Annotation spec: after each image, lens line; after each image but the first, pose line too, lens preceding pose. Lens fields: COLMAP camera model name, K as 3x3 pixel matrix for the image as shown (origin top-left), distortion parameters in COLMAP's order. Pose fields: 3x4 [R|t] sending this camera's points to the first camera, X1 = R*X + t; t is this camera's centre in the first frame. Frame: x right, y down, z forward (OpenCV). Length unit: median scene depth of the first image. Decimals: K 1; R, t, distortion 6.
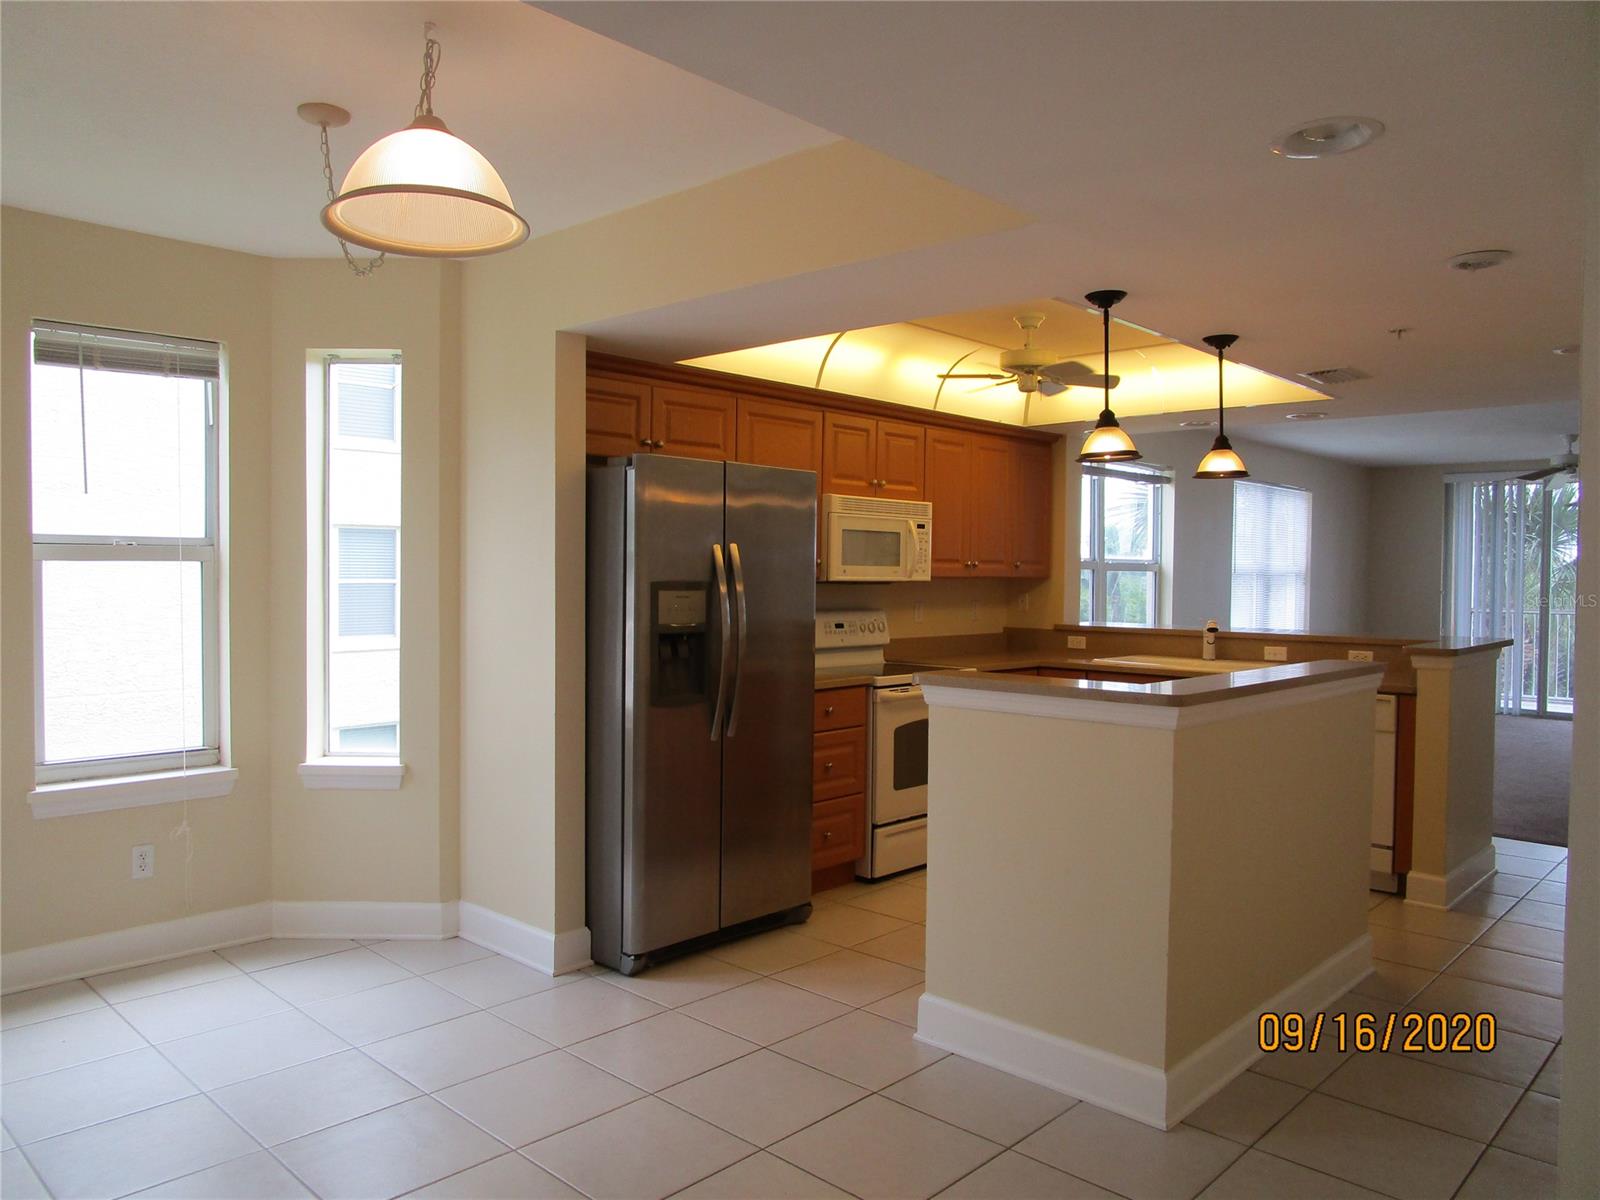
lens RADIAL K [[1127.4, 0, 806.6], [0, 1127.4, 598.2], [0, 0, 1]] dist [-0.033749, 0.004510]
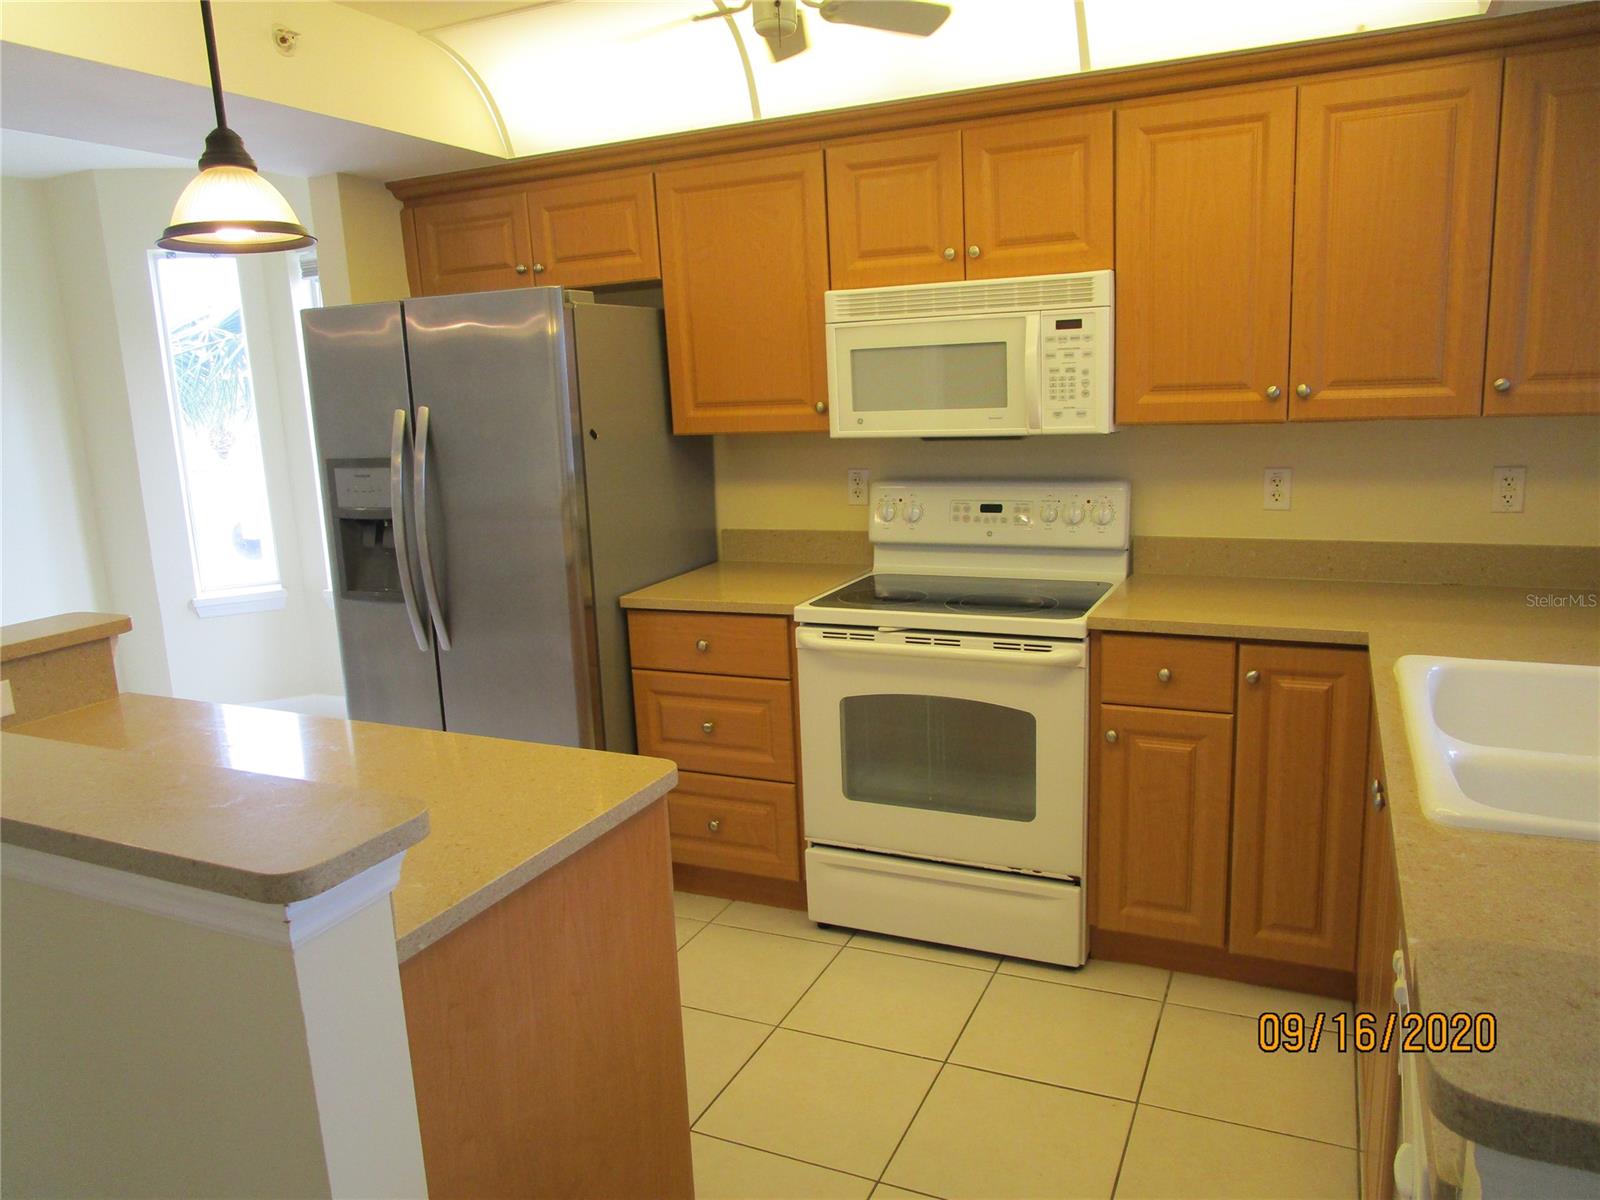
lens RADIAL K [[1127.4, 0, 803.8], [0, 1127.4, 601.8], [0, 0, 1]] dist [-0.033749, 0.004510]
pose [[0.334541, 0.158255, -0.928998, 0.564862], [0.024915, 0.983969, 0.176591, -0.034497], [0.942052, -0.082223, 0.325235, 0.740666]]
